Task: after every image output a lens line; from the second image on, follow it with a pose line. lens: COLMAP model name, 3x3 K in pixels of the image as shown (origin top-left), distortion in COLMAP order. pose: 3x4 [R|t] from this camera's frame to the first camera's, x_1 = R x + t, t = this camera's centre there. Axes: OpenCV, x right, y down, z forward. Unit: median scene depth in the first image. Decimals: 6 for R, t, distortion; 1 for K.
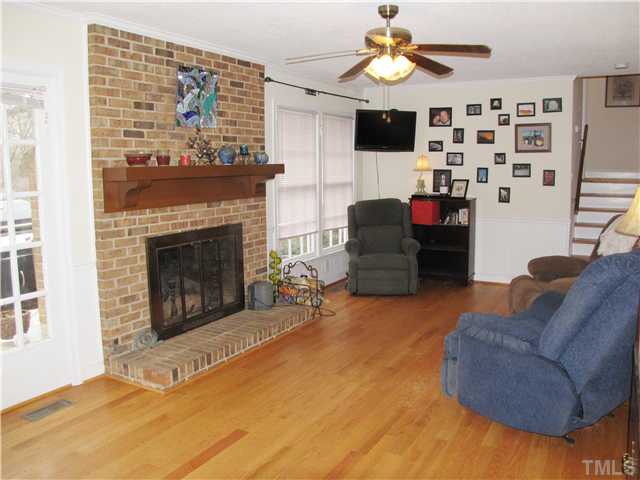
lens RADIAL K [[544.5, 0, 338.5], [0, 544.5, 230.3], [0, 0, 1]] dist [-0.182969, 0.164589]
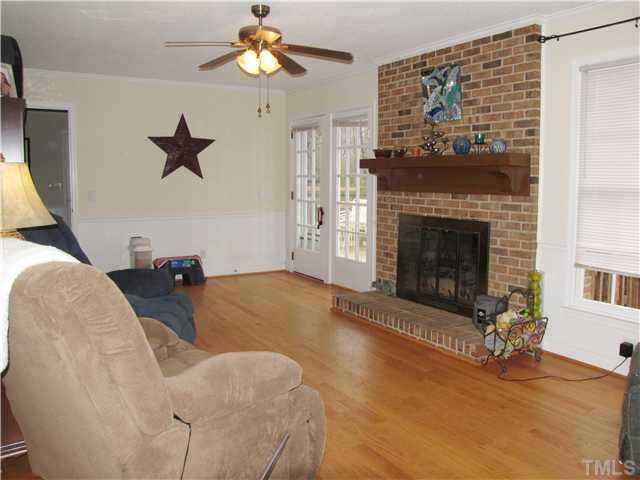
lens RADIAL K [[544.5, 0, 338.5], [0, 544.5, 230.3], [0, 0, 1]] dist [-0.182969, 0.164589]
pose [[-0.492342, 0.086174, -0.866125, 0.792012], [-0.107240, 0.981500, 0.158612, -0.128356], [0.863770, 0.170975, -0.473993, 1.375960]]
